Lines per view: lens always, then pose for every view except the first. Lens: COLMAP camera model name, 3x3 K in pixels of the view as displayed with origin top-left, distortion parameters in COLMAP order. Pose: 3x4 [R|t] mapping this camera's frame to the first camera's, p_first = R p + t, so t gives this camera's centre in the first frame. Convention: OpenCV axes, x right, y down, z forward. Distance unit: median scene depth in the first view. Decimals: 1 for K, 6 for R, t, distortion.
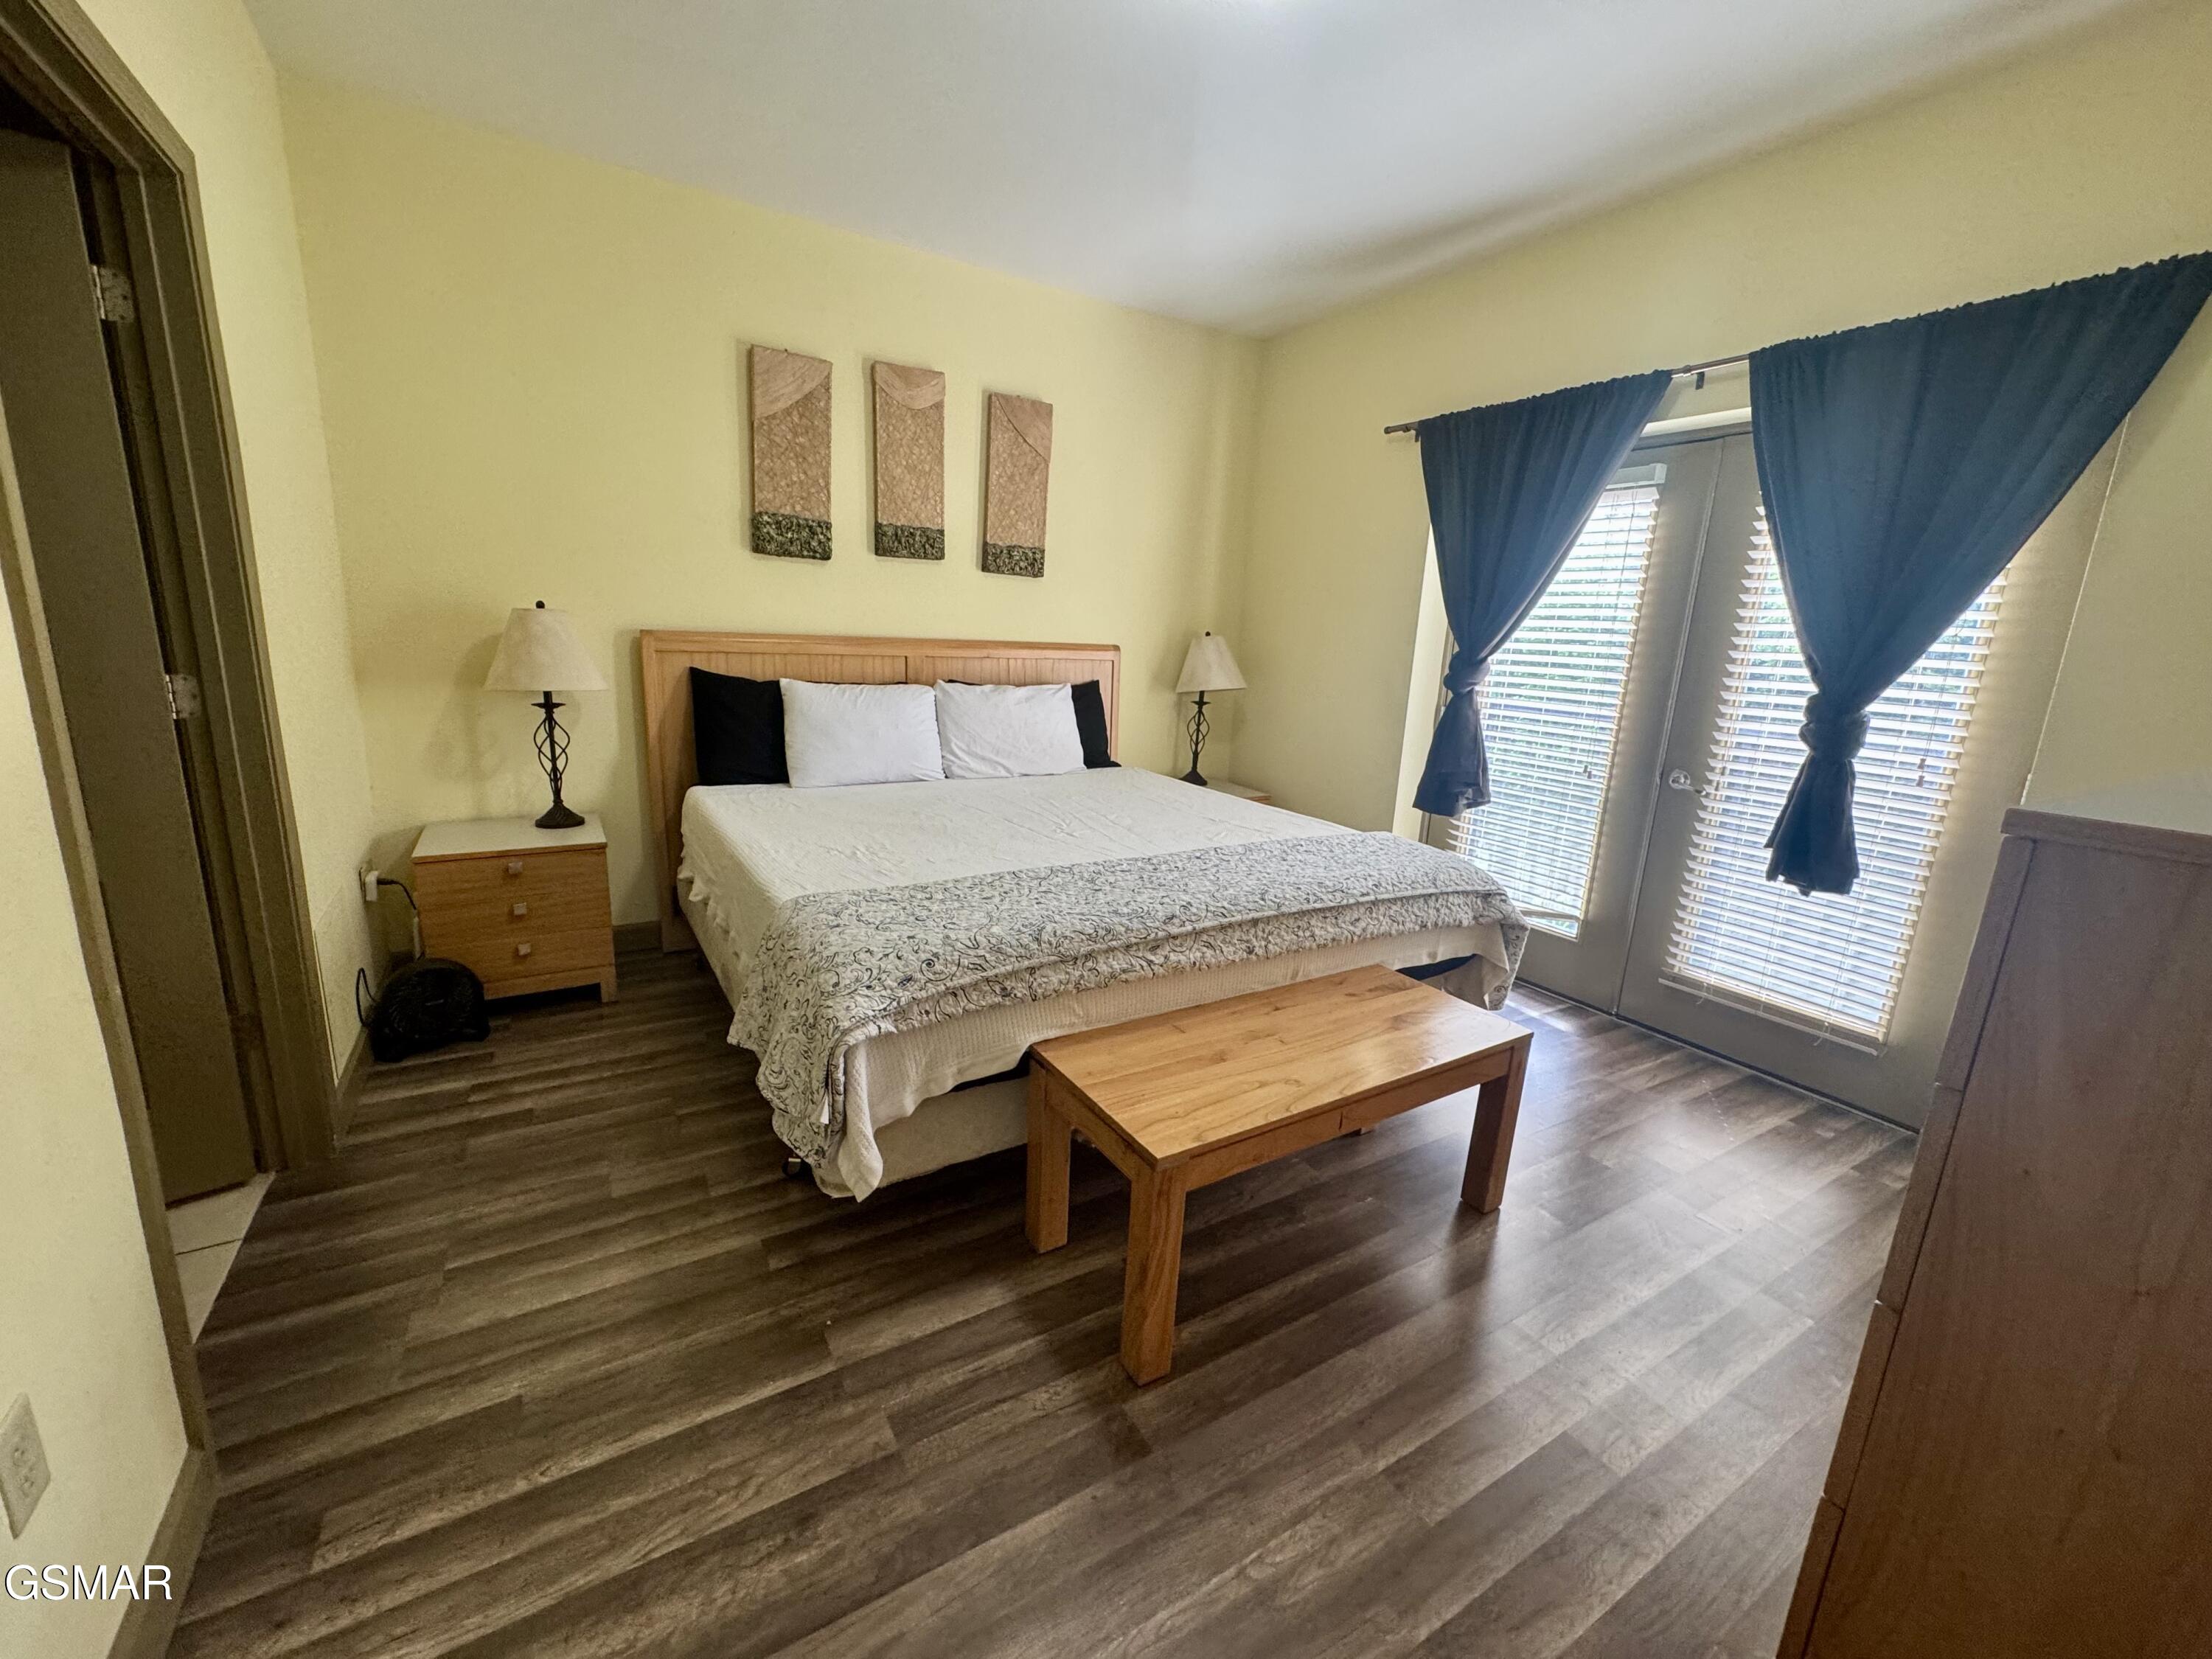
lens RADIAL K [[890.9, 0, 1106.0], [0, 890.9, 829.5], [0, 0, 1]] dist [-0.000379, 0.000120]
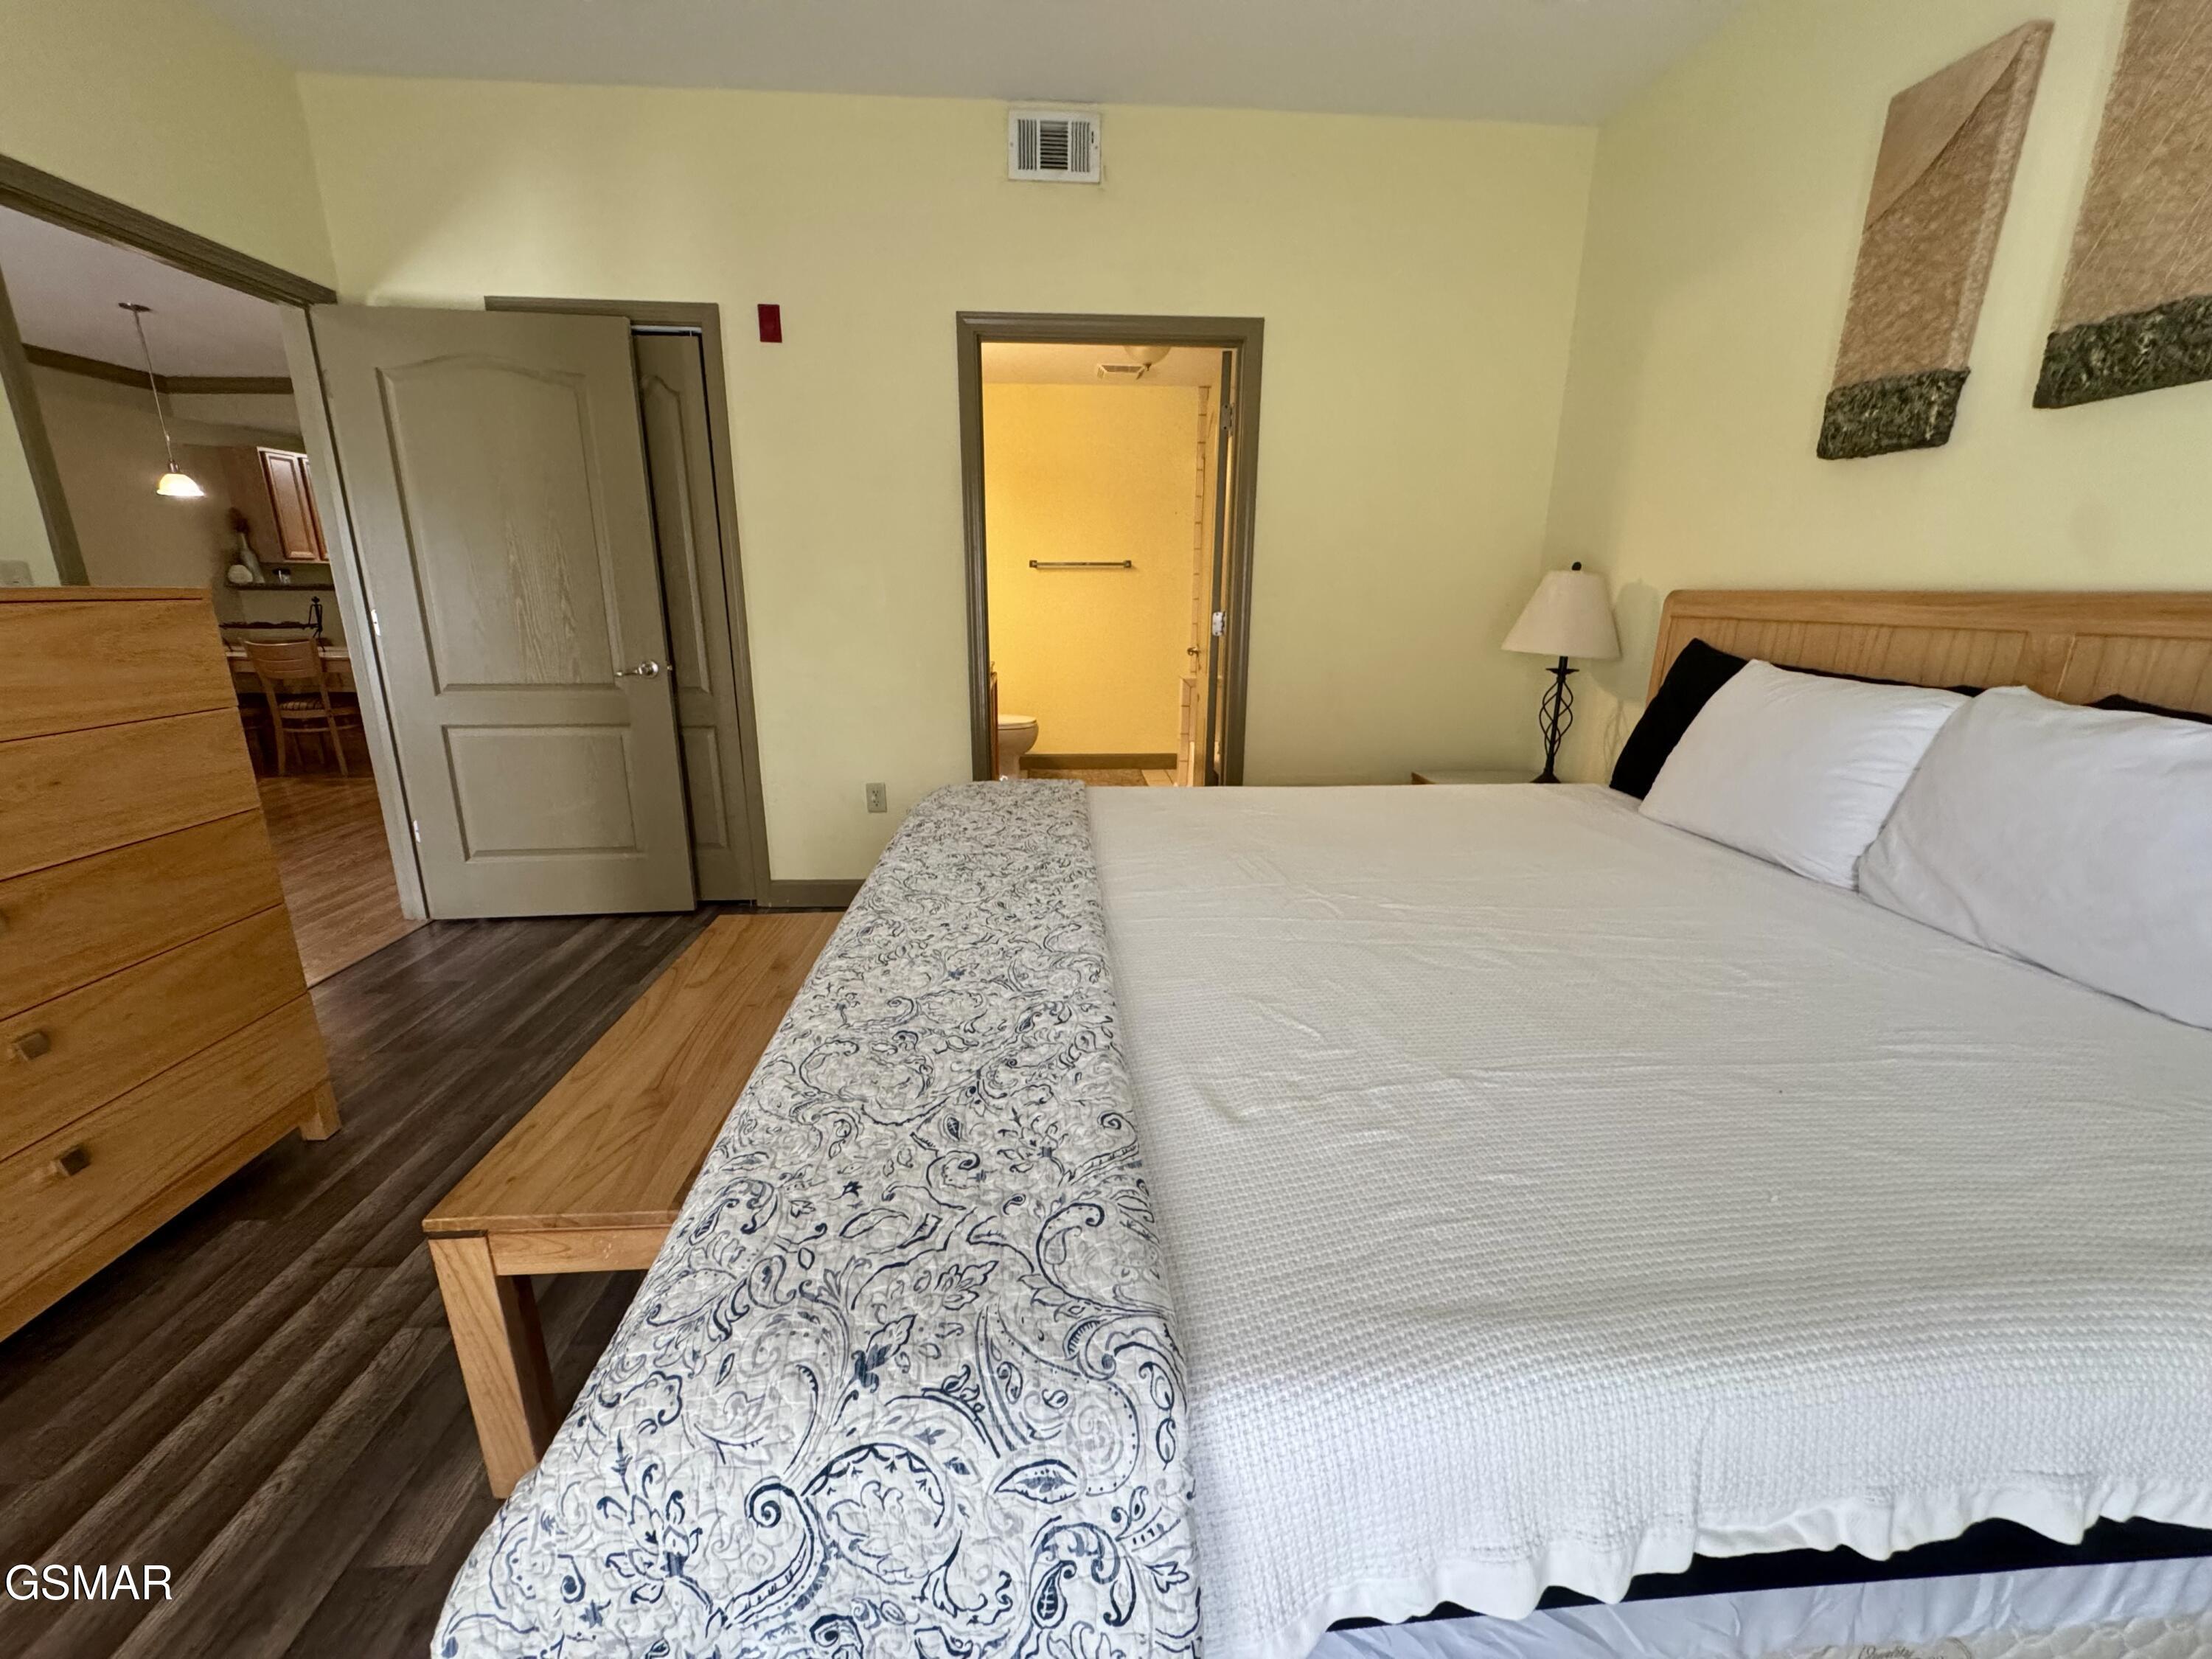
lens RADIAL K [[890.9, 0, 1106.0], [0, 890.9, 829.5], [0, 0, 1]] dist [-0.000379, 0.000120]
pose [[-0.470424, 0.182317, -0.863401, 0.428652], [-0.218812, 0.923768, 0.314283, -0.155076], [0.854882, 0.336769, -0.394669, 0.895239]]
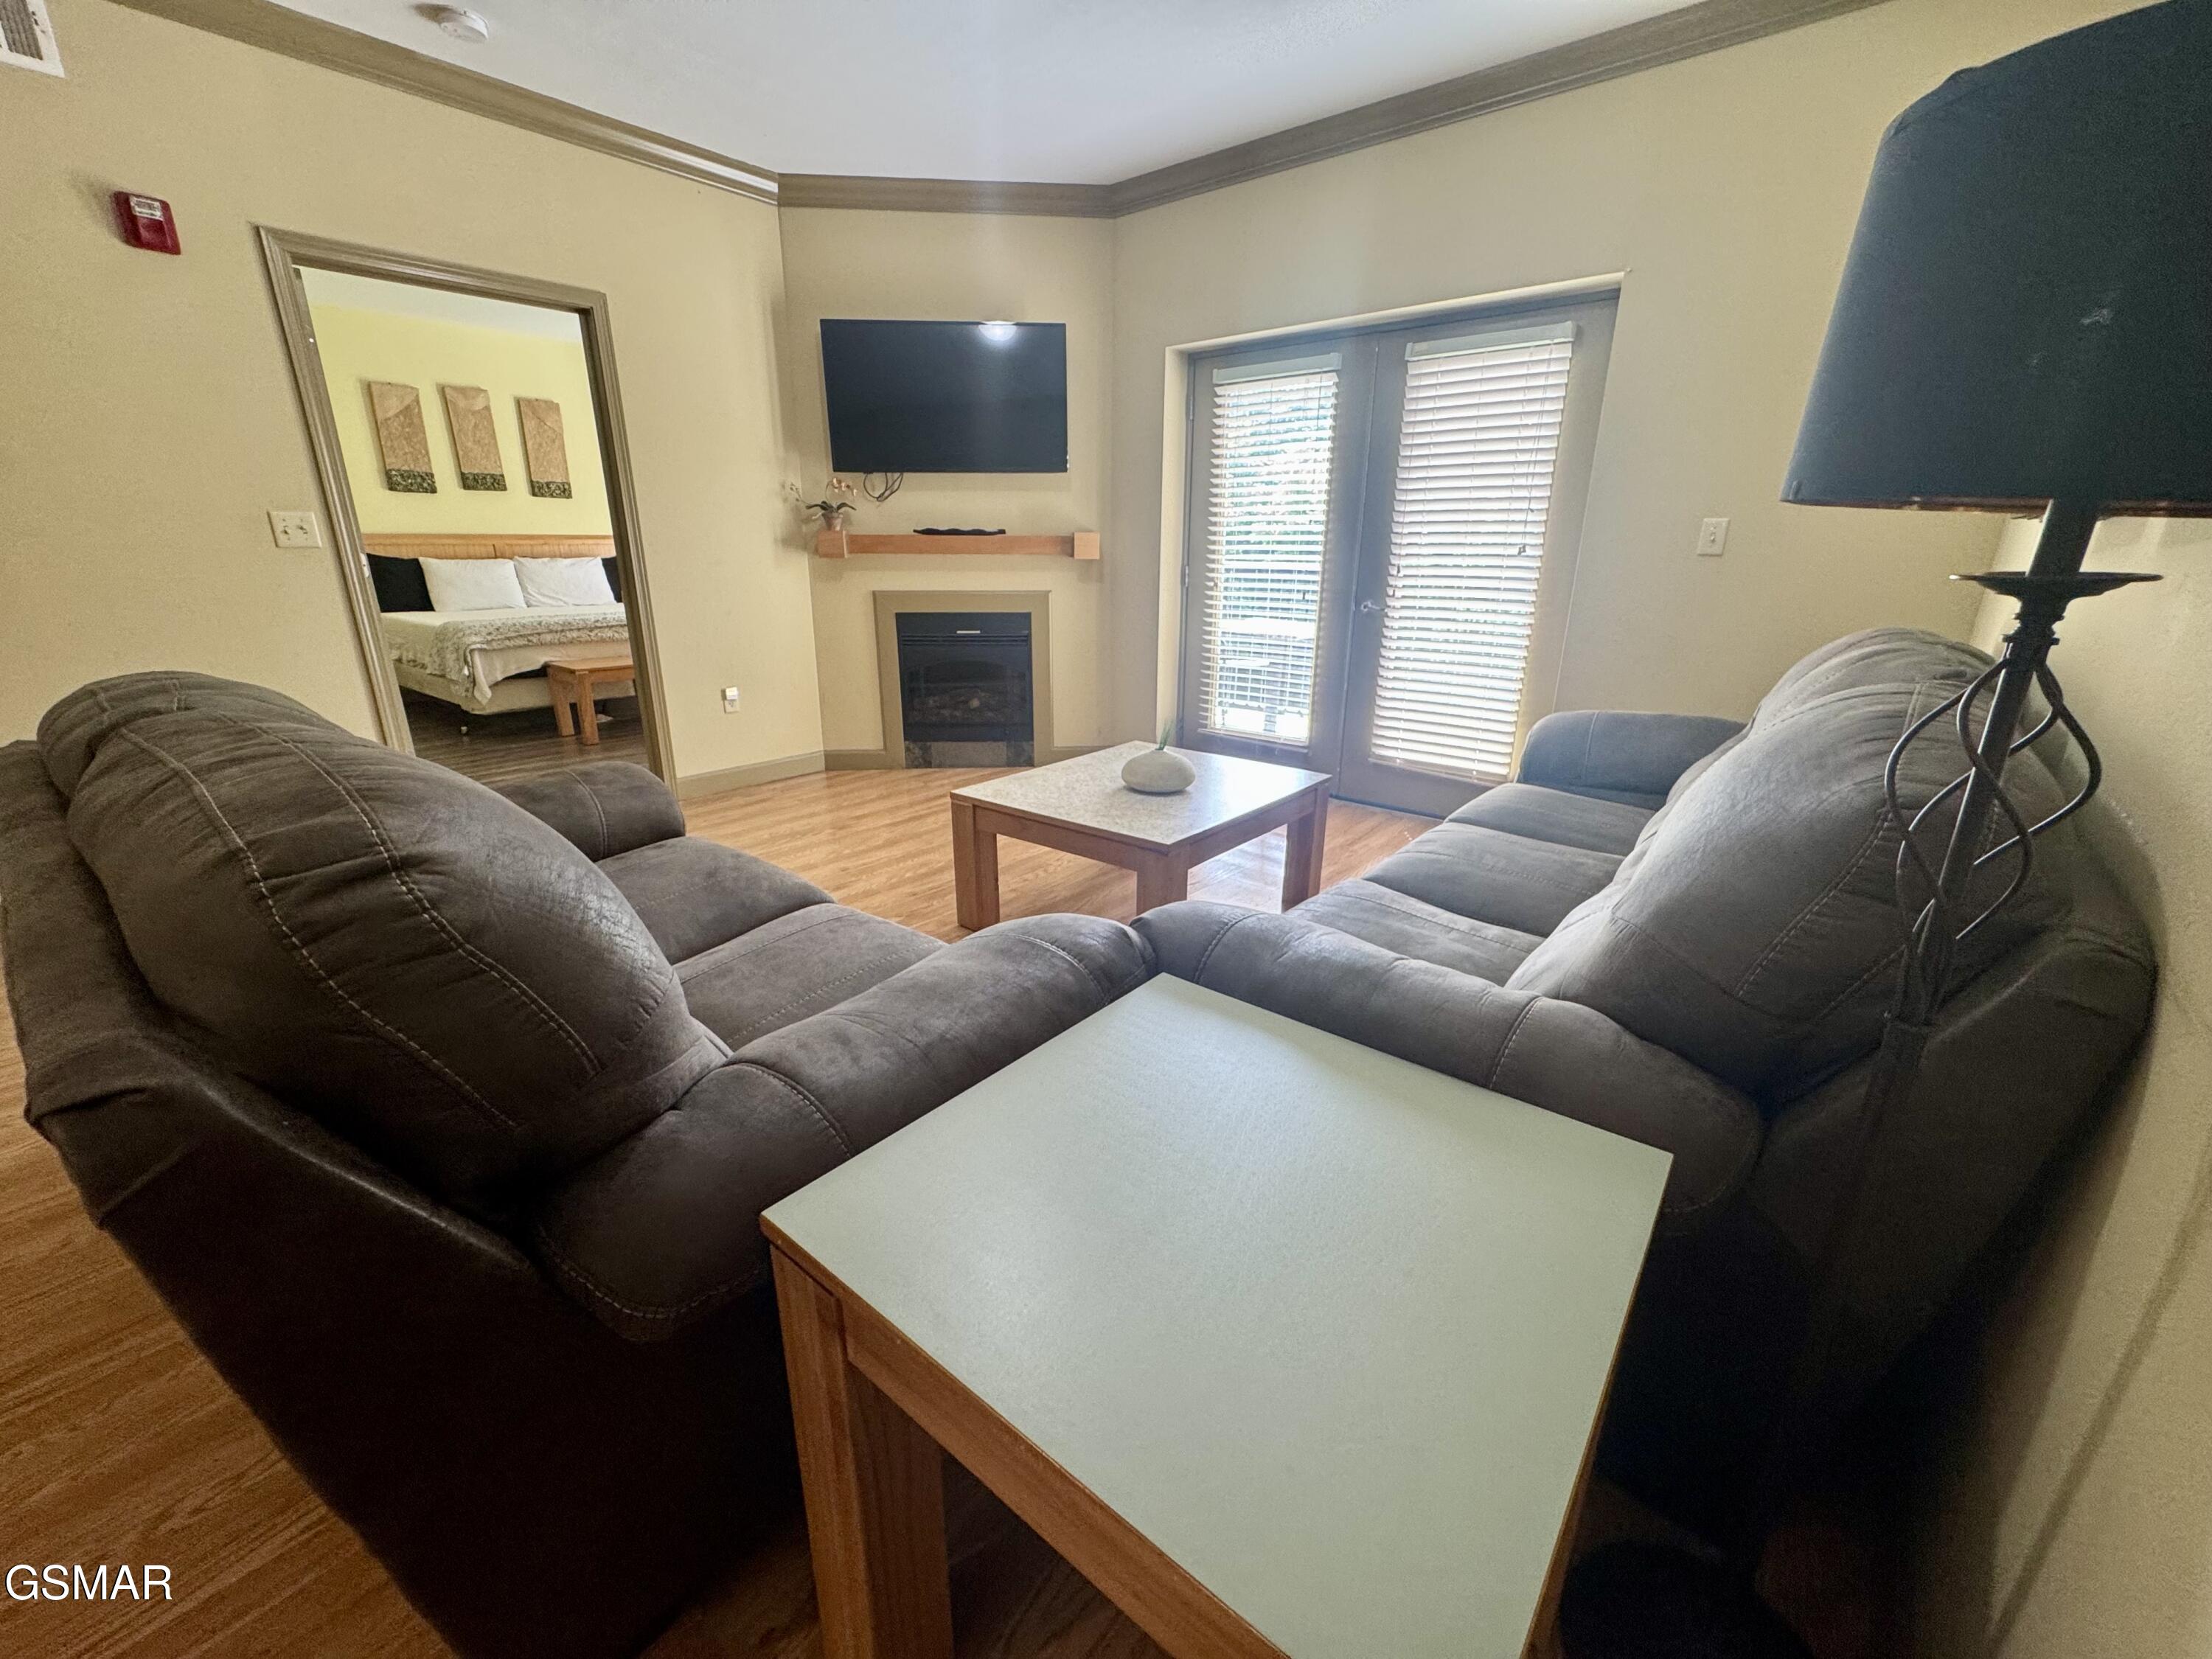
lens RADIAL K [[890.9, 0, 1106.0], [0, 890.9, 829.5], [0, 0, 1]] dist [-0.000379, 0.000120]
pose [[0.949331, -0.137571, 0.282568, 0.430044], [0.109863, 0.987646, 0.111742, 0.367918], [-0.294450, -0.075036, 0.952717, -1.347725]]
